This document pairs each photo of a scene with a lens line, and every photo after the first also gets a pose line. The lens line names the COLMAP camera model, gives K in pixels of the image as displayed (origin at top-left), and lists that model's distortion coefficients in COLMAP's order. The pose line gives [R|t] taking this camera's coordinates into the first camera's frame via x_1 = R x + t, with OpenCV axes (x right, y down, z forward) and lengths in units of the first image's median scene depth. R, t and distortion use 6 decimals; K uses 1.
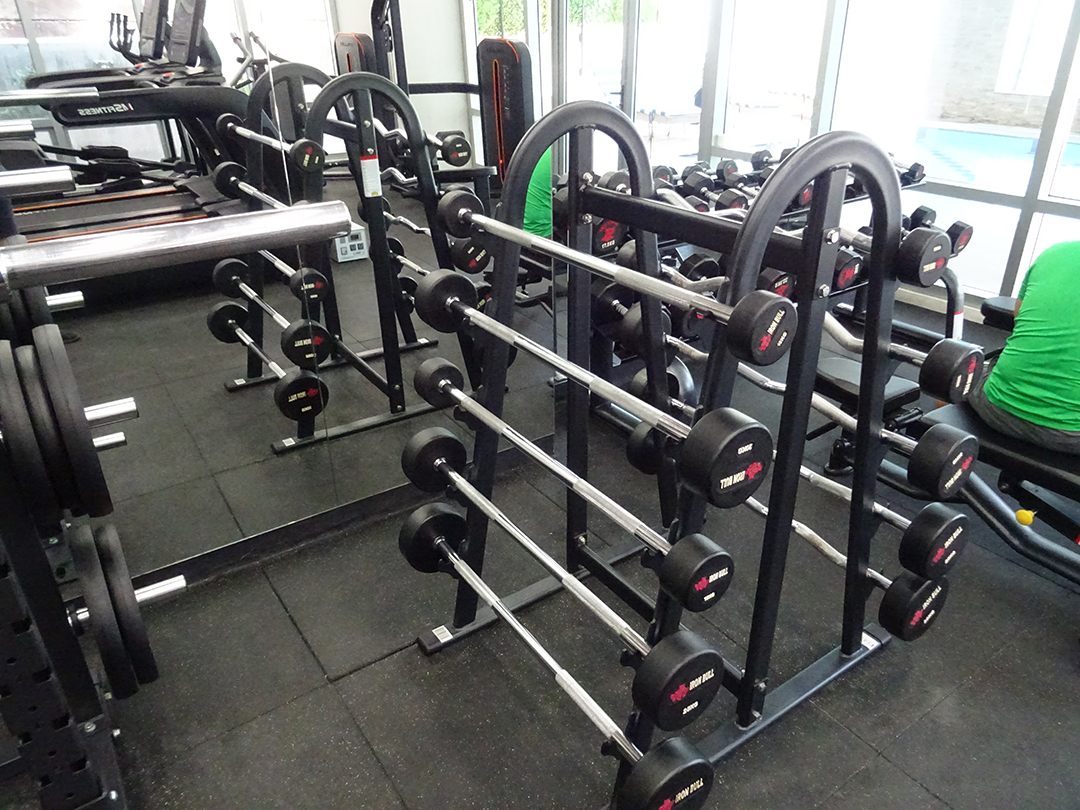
lens RADIAL K [[777.9, 0, 544.3], [0, 777.9, 405.7], [0, 0, 1]] dist [-0.002241, -0.004379]
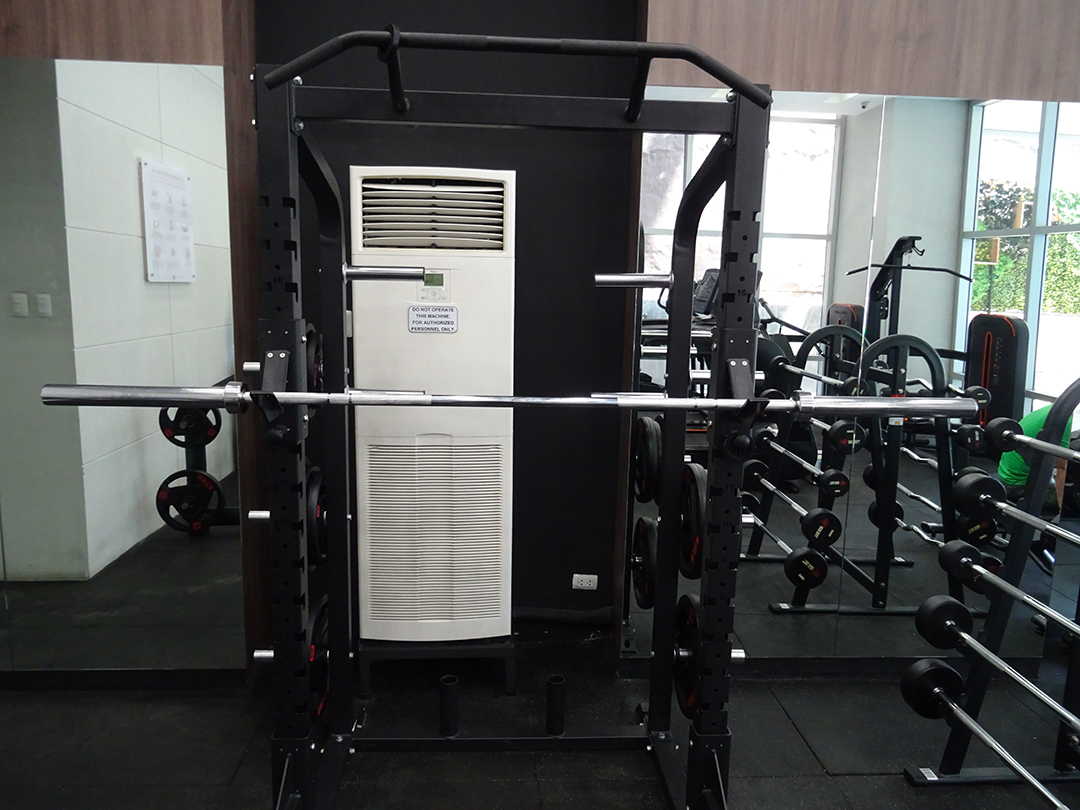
lens RADIAL K [[777.9, 0, 539.1], [0, 777.9, 407.1], [0, 0, 1]] dist [-0.002241, -0.004379]
pose [[0.849899, 0.114111, -0.514441, -0.061865], [-0.264994, 0.936397, -0.230084, 0.135748], [0.455466, 0.331872, 0.826082, -0.286607]]
